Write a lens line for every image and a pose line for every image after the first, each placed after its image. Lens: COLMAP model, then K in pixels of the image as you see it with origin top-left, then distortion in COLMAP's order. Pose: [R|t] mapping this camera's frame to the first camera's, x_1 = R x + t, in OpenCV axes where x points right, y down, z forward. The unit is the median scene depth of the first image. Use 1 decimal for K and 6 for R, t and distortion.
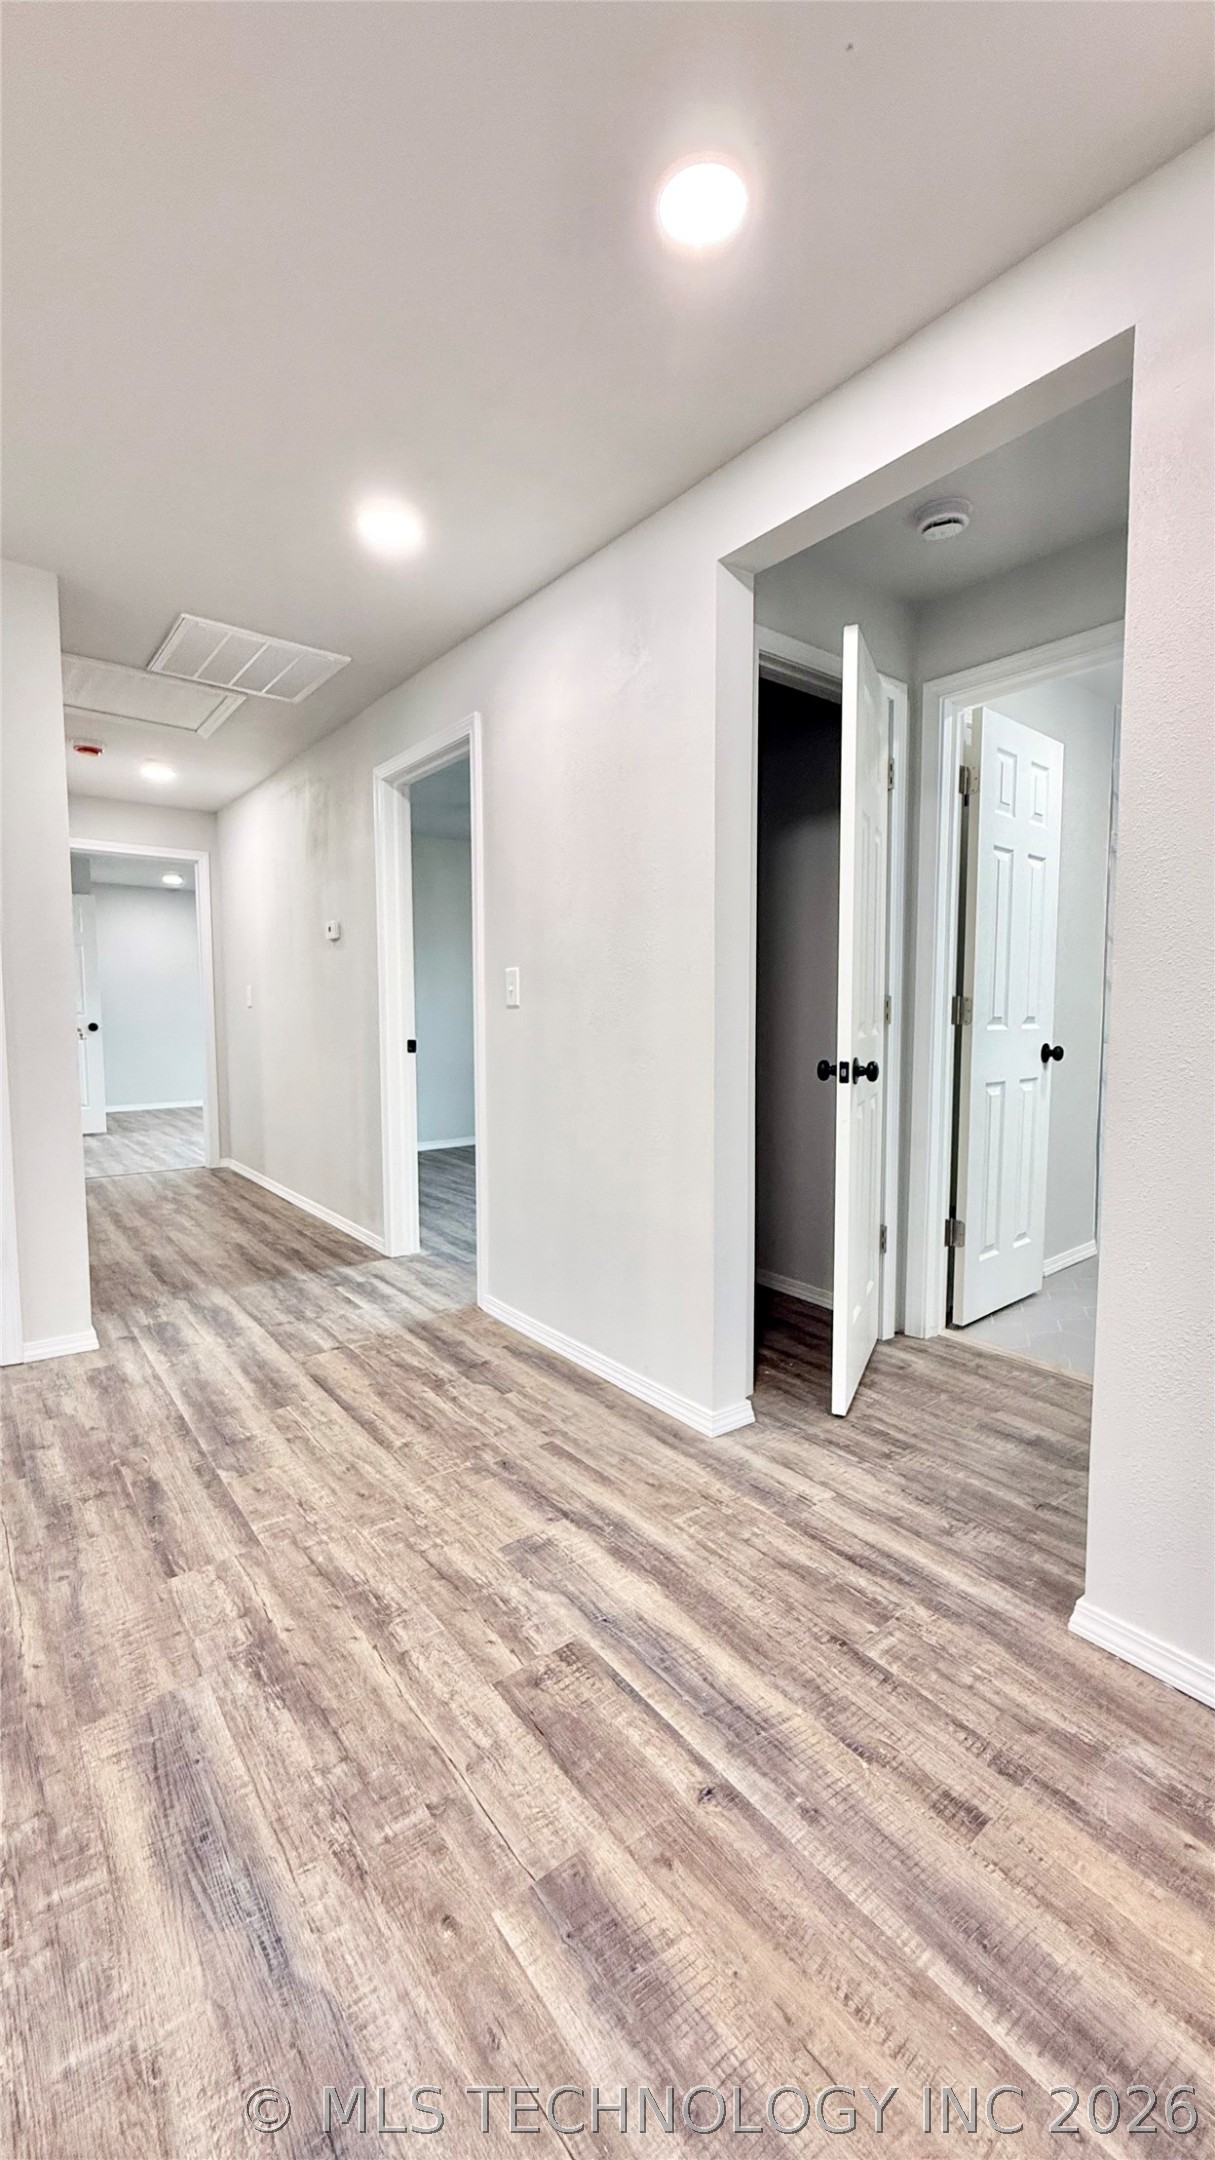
lens RADIAL K [[860.2, 0, 610.4], [0, 860.2, 1077.9], [0, 0, 1]] dist [-0.000417, 0.000267]
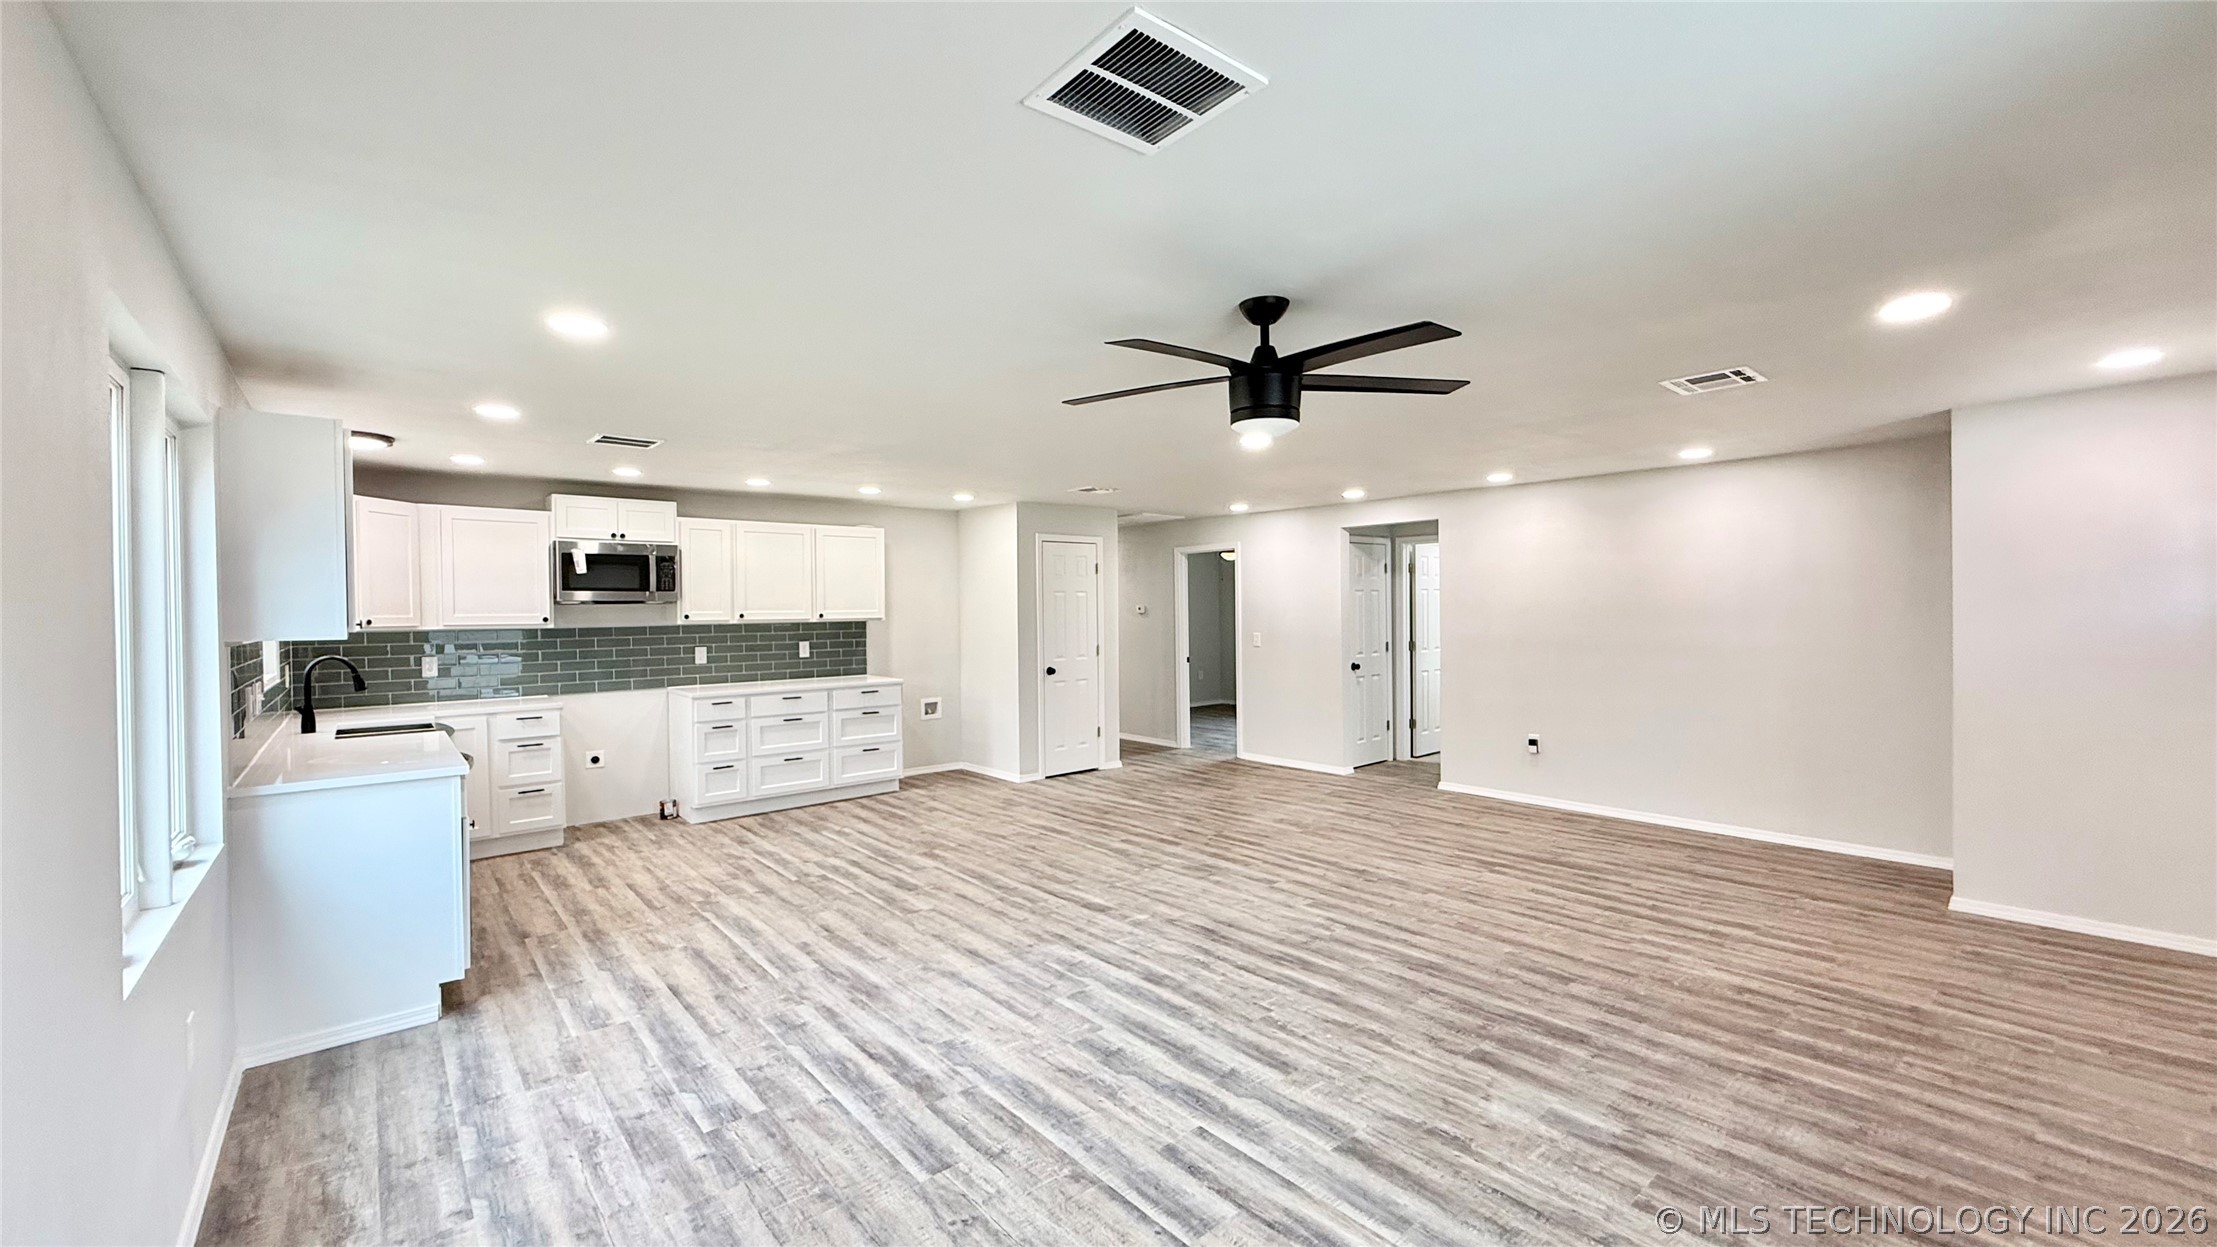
lens RADIAL K [[882.9, 0, 1103.6], [0, 882.9, 624.0], [0, 0, 1]] dist [-0.000417, 0.000267]
pose [[0.999314, -0.013363, 0.034535, -1.145372], [0.015521, 0.997893, -0.063005, 0.029466], [-0.033621, 0.063497, 0.997416, -3.025882]]
